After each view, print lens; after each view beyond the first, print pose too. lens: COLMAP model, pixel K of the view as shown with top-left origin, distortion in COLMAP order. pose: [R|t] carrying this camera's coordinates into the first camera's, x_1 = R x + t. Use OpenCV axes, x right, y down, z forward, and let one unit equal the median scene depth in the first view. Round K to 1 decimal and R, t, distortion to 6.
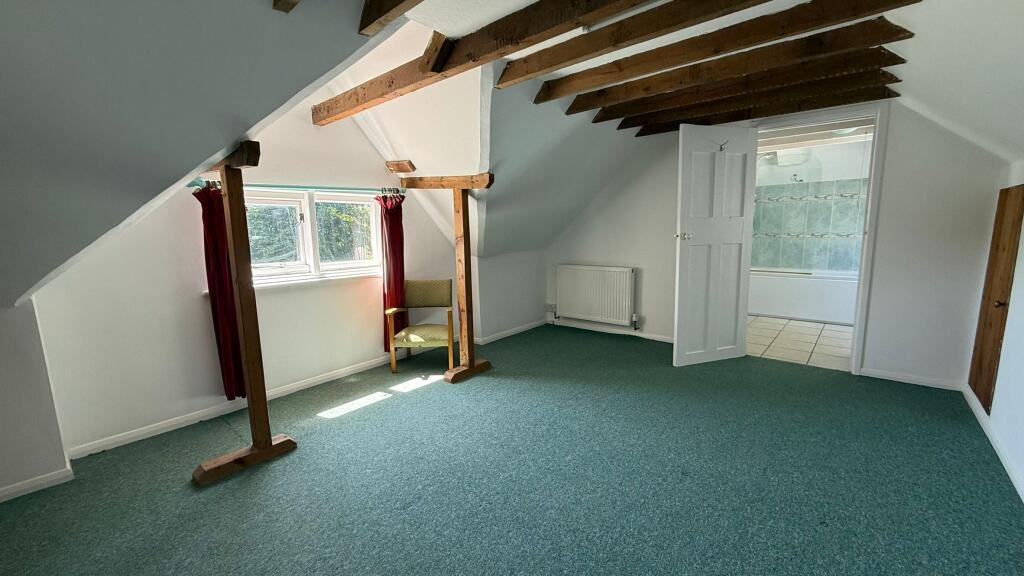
lens RADIAL K [[403.7, 0, 510.3], [0, 403.7, 285.5], [0, 0, 1]] dist [-0.001458, 0.000185]
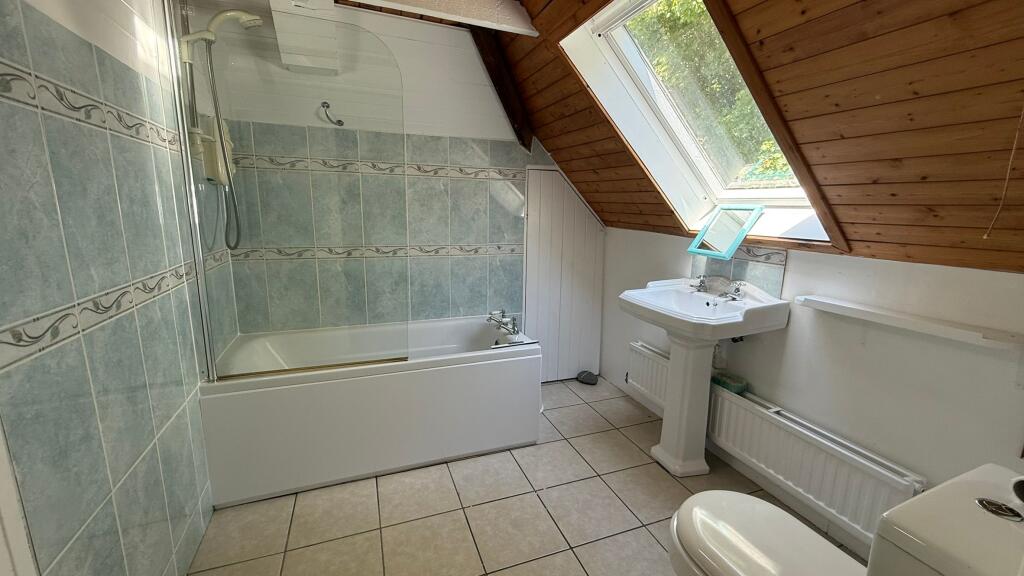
lens RADIAL K [[403.7, 0, 507.5], [0, 403.7, 286.4], [0, 0, 1]] dist [-0.001458, 0.000185]
pose [[0.464659, -0.140888, 0.874209, 0.393988], [0.101609, 0.989223, 0.105416, -0.113454], [-0.879640, 0.039844, 0.473967, 0.626157]]
